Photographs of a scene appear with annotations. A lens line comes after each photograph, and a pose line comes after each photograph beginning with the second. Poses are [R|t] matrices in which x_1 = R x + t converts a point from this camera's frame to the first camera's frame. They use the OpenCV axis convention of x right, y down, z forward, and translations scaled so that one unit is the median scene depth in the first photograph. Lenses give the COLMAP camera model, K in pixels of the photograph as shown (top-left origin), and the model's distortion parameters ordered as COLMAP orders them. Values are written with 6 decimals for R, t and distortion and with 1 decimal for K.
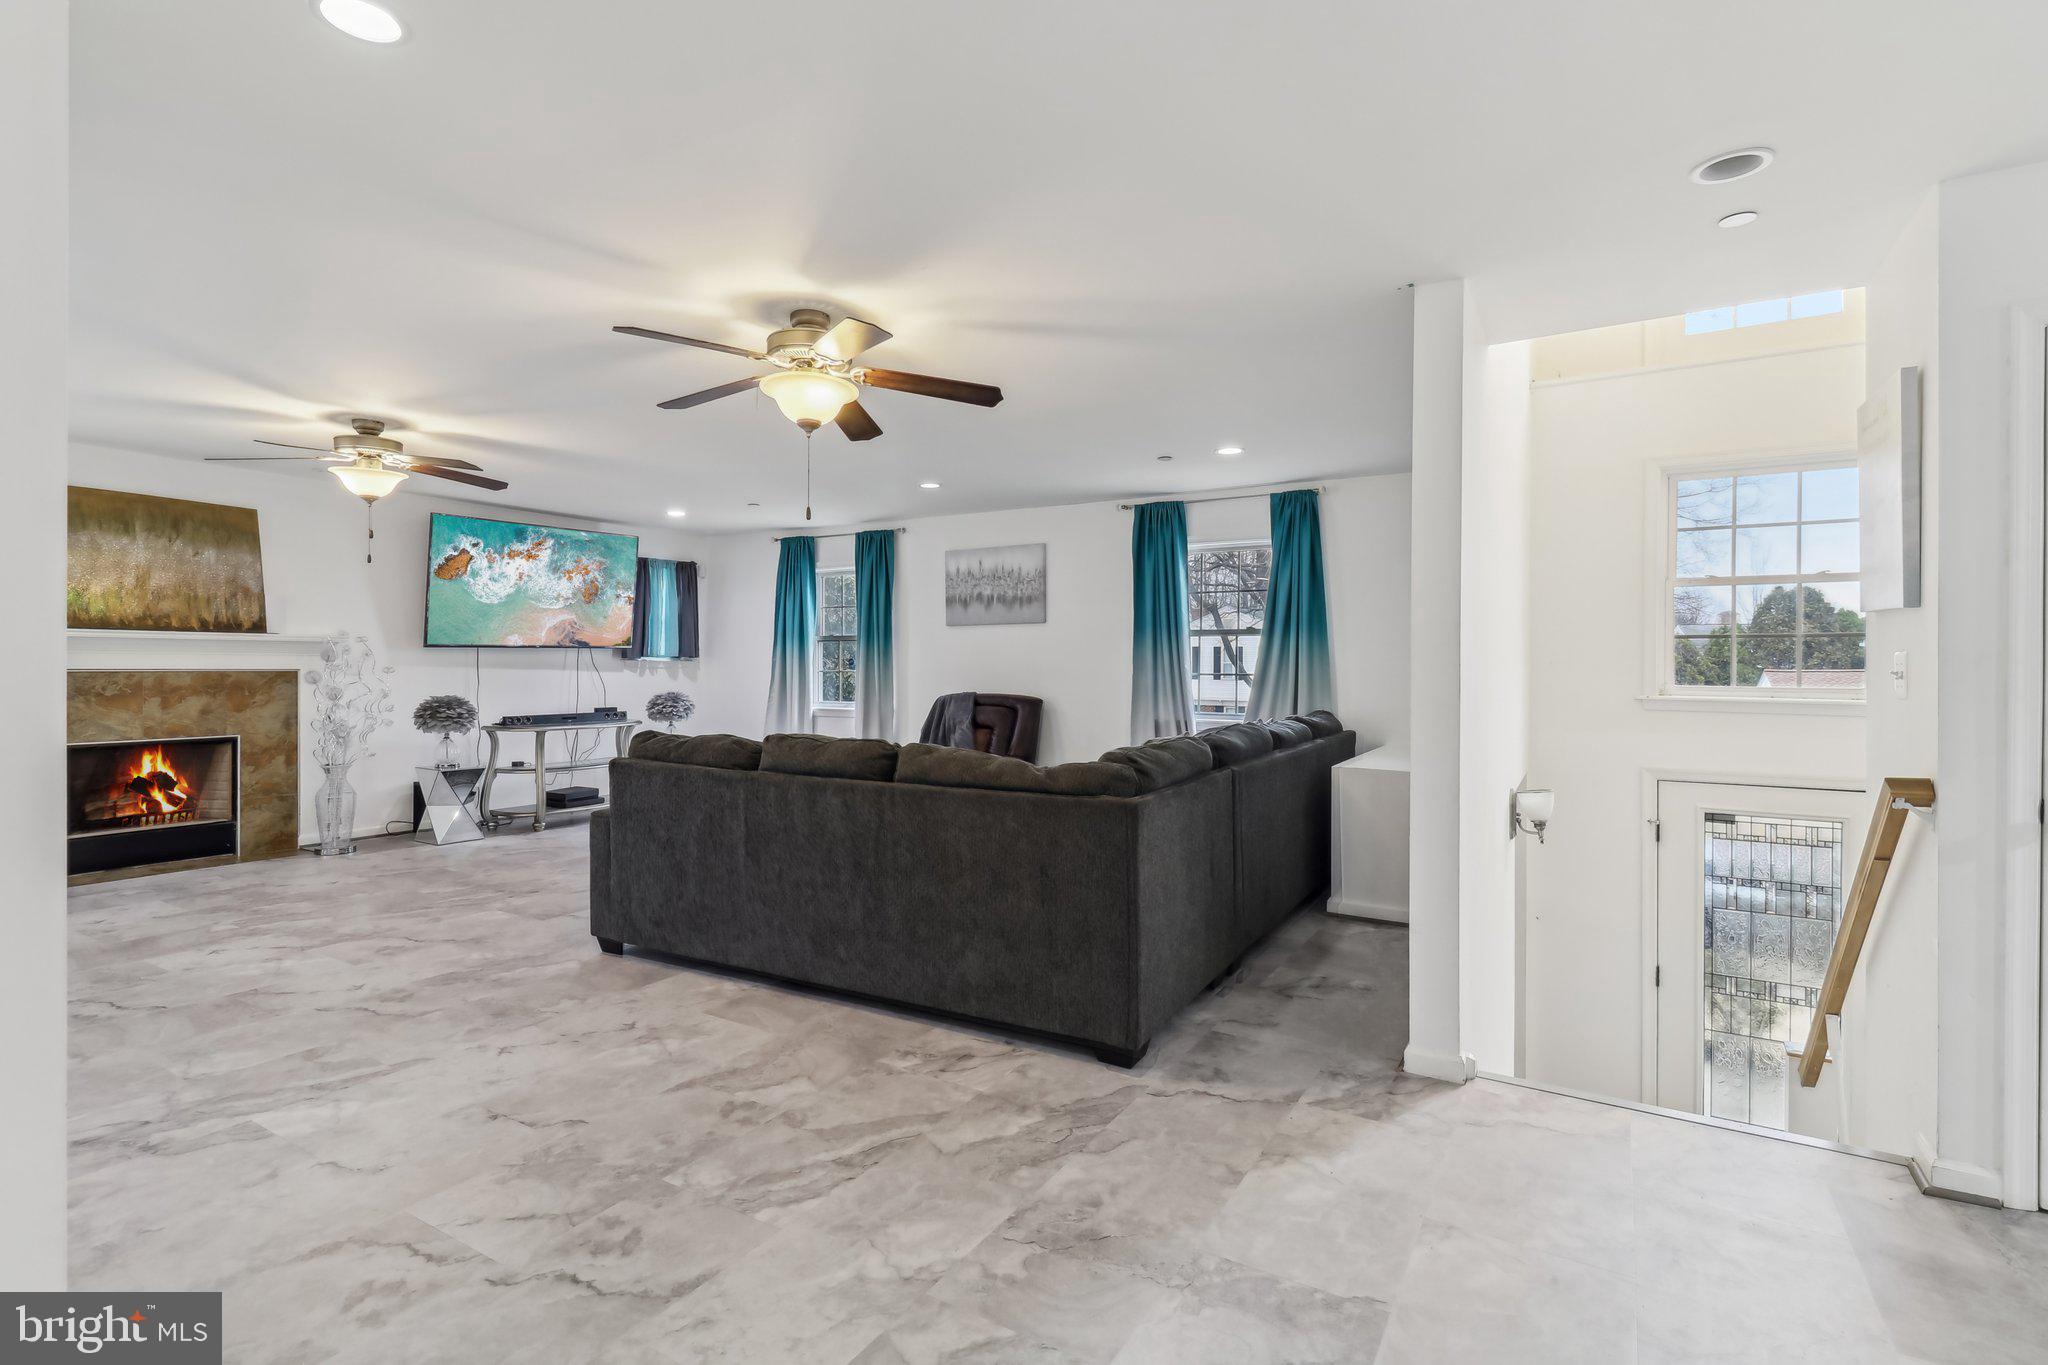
lens RADIAL K [[974.5, 0, 1024.1], [0, 974.5, 667.4], [0, 0, 1]] dist [0.006388, -0.000775]
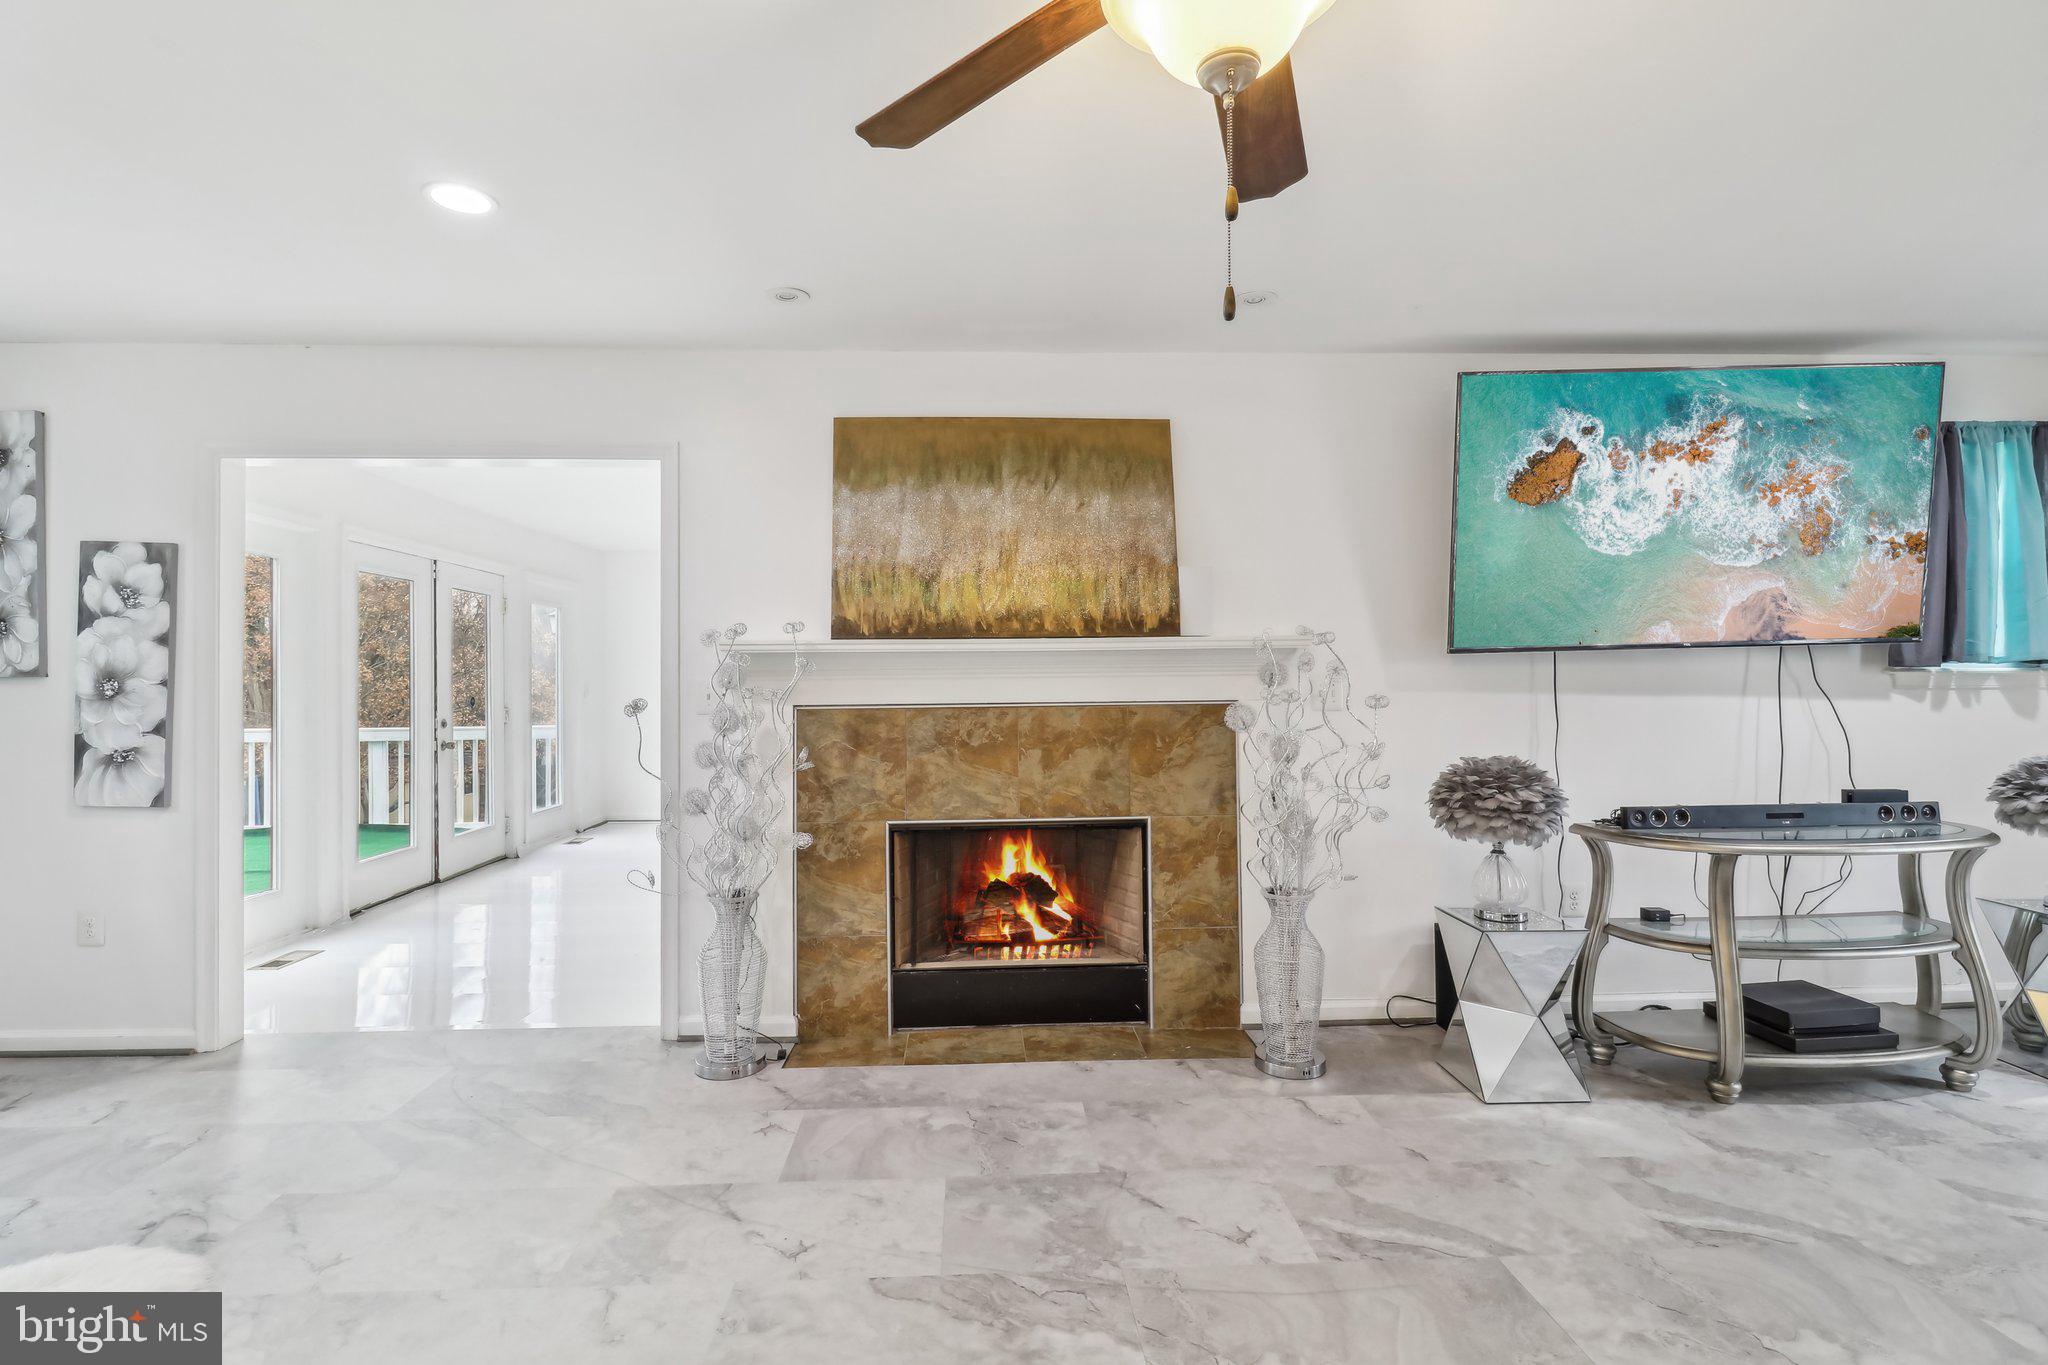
lens RADIAL K [[969.4, 0, 1010.1], [0, 969.4, 677.7], [0, 0, 1]] dist [0.017282, -0.013555]
pose [[0.551812, -0.018497, -0.833763, -0.381246], [0.012097, 0.999826, -0.014175, -0.005128], [0.833881, -0.002265, 0.551940, 0.633371]]
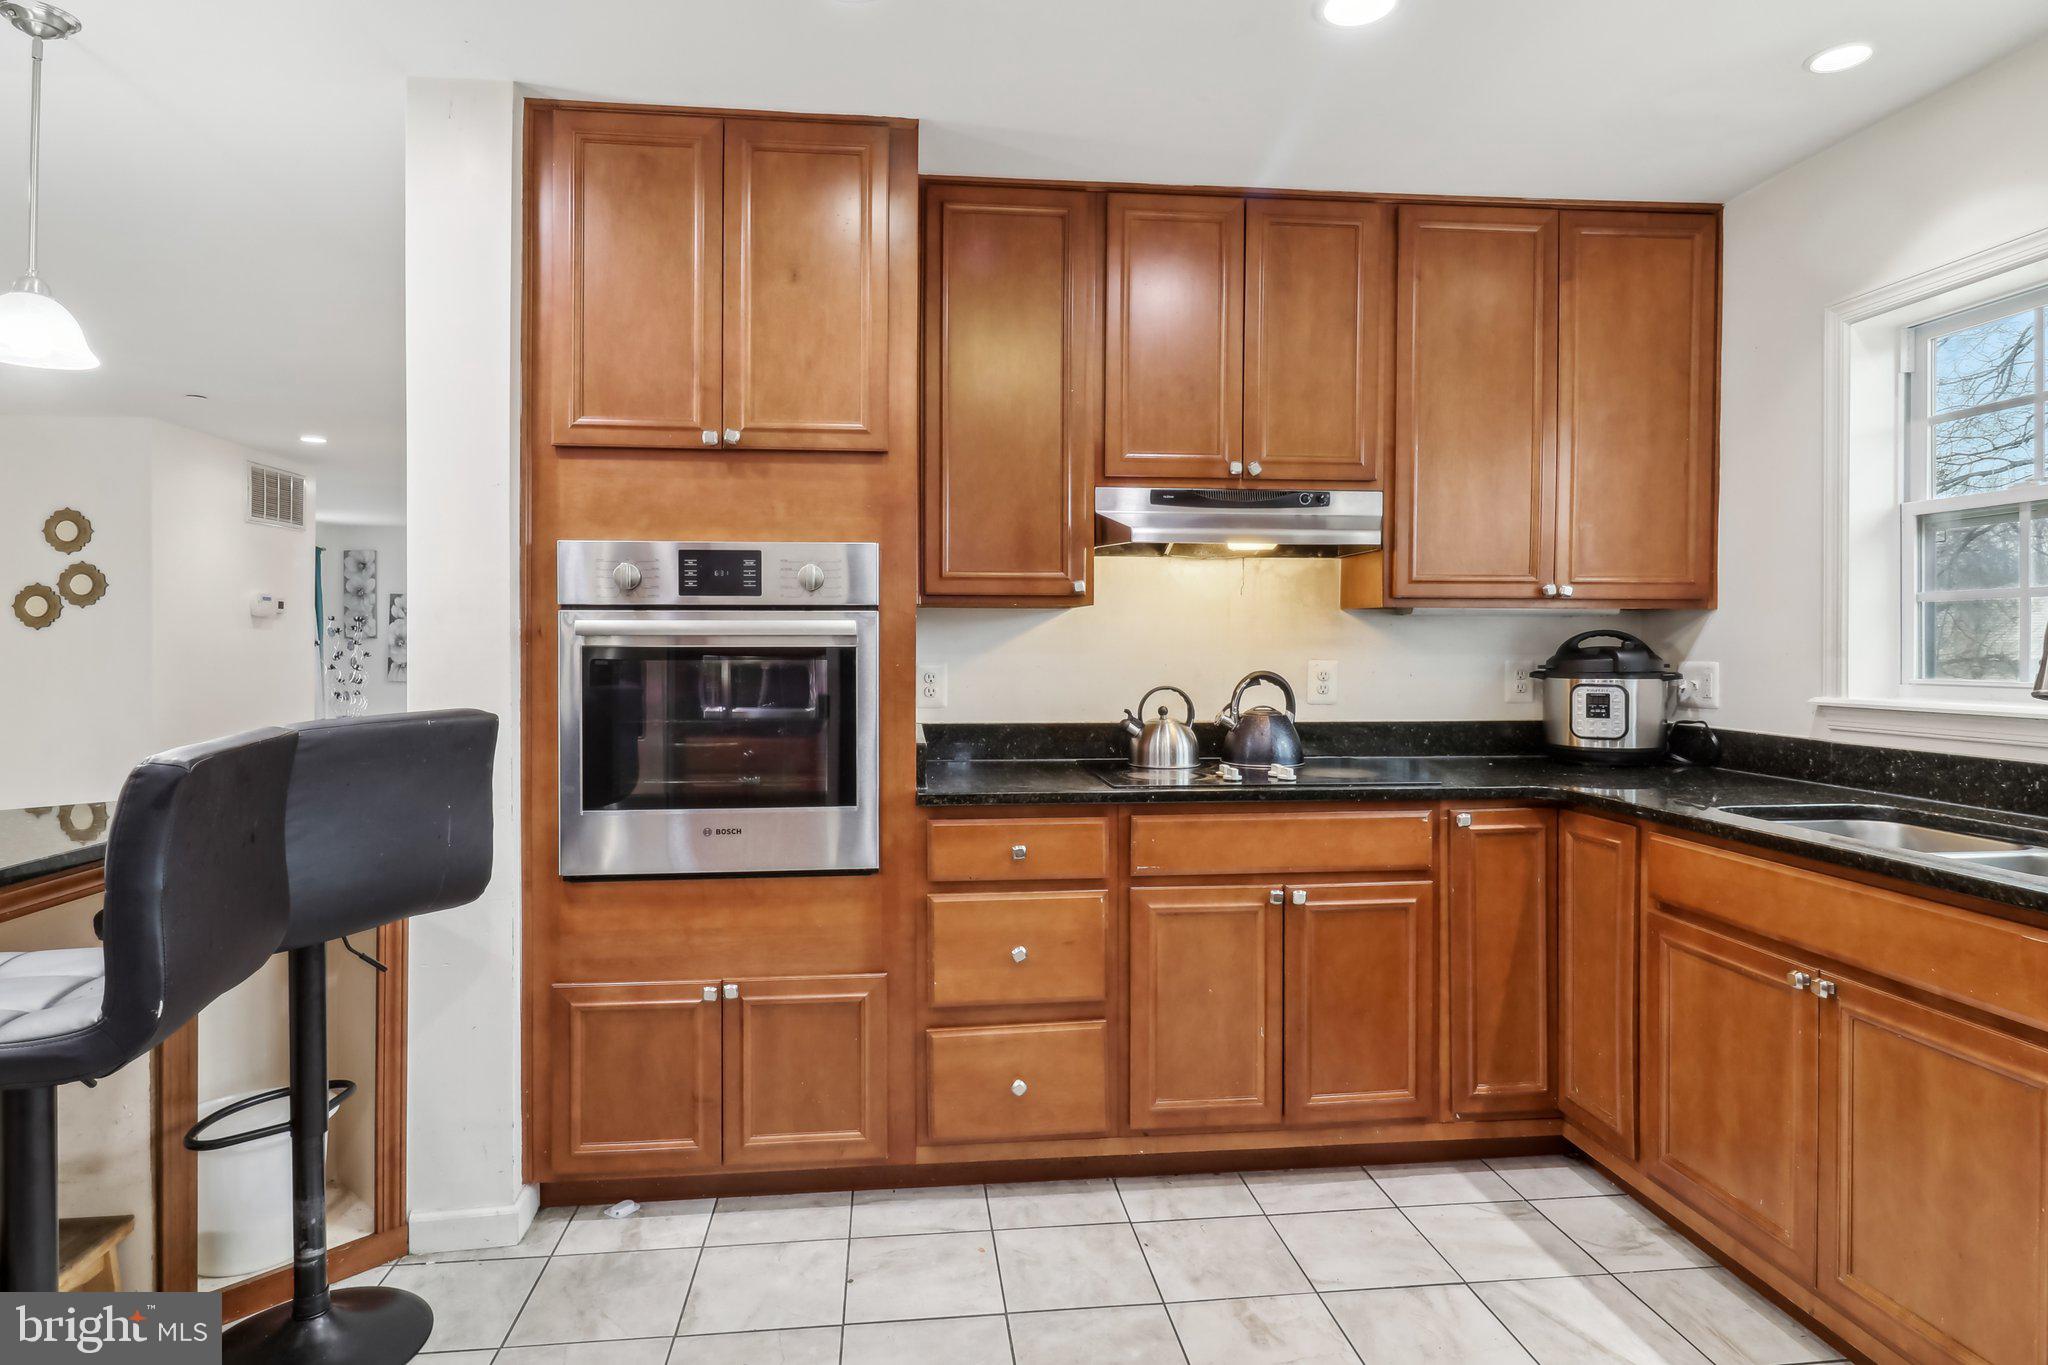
lens RADIAL K [[1133.3, 0, 1018.3], [0, 1133.3, 649.5], [0, 0, 1]] dist [0.027388, -0.015434]
pose [[0.611970, -0.002039, -0.790879, 1.060943], [-0.000502, 0.999995, -0.002967, 0.004308], [0.790881, 0.002212, 0.611966, 0.155973]]
